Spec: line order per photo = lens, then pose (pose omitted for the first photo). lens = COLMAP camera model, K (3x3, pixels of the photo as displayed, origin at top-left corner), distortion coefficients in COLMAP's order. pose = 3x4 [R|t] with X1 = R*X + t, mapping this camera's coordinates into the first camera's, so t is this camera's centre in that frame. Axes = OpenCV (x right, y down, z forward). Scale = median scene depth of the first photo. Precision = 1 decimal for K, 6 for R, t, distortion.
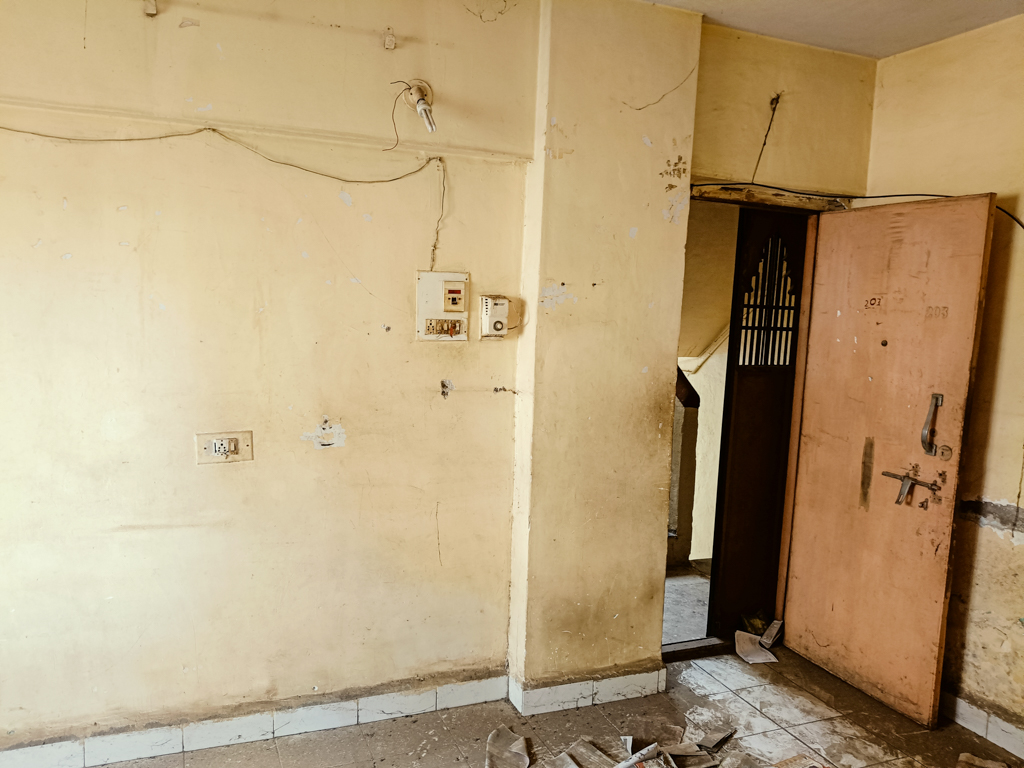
lens RADIAL K [[781.4, 0, 495.4], [0, 781.4, 384.8], [0, 0, 1]] dist [0.045810, -0.090601]
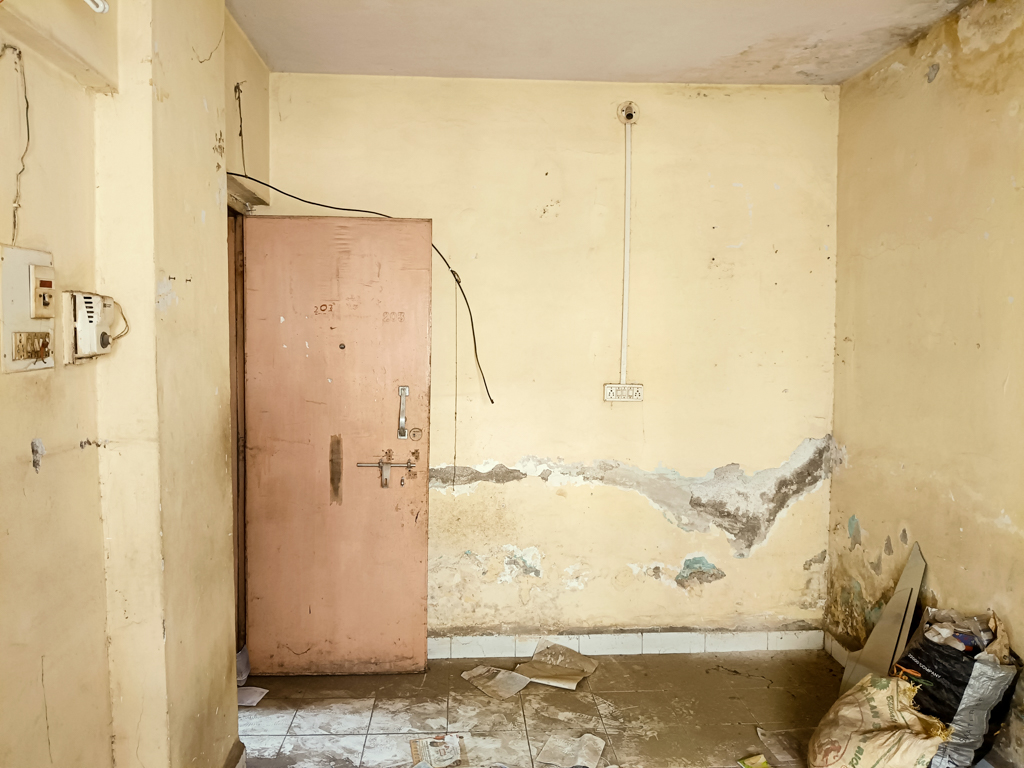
lens RADIAL K [[781.4, 0, 490.3], [0, 781.4, 375.8], [0, 0, 1]] dist [0.045810, -0.090601]
pose [[0.319233, -0.077992, 0.944461, -0.487782], [0.108315, 0.993080, 0.045396, -0.041390], [-0.941466, 0.087807, 0.325472, 0.491066]]
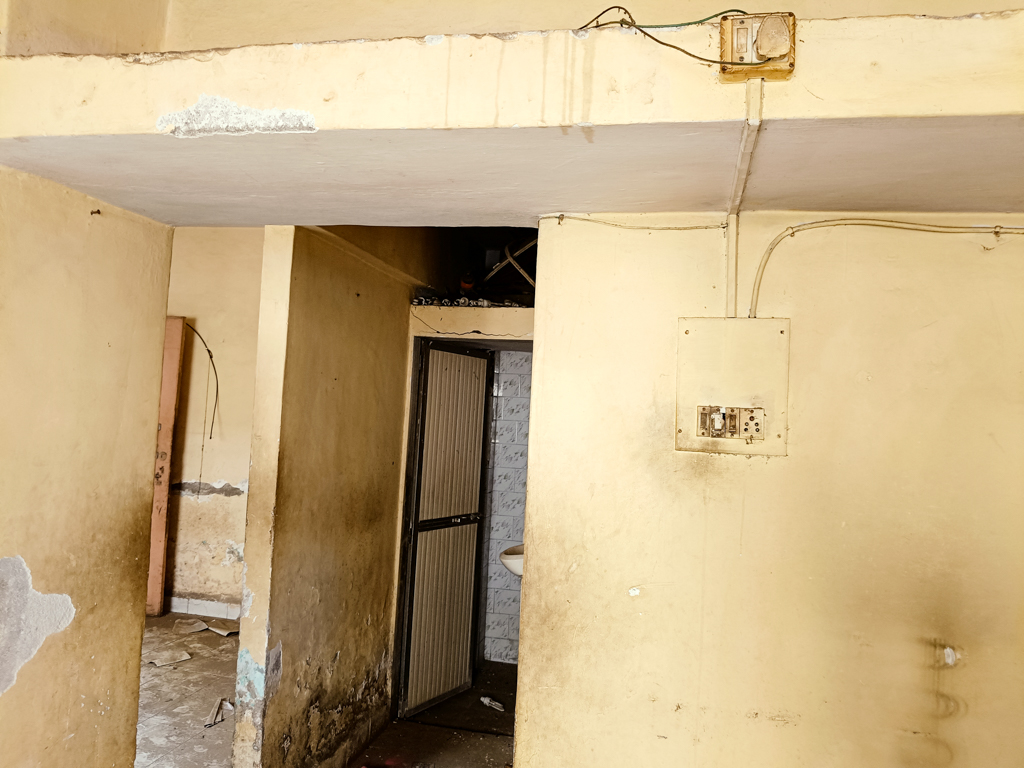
lens RADIAL K [[781.4, 0, 481.8], [0, 781.4, 393.9], [0, 0, 1]] dist [0.045810, -0.090601]
pose [[0.576149, 0.018081, 0.817144, -0.473358], [0.044476, 0.997581, -0.053432, 0.071223], [-0.816133, 0.067128, 0.573951, -0.631117]]
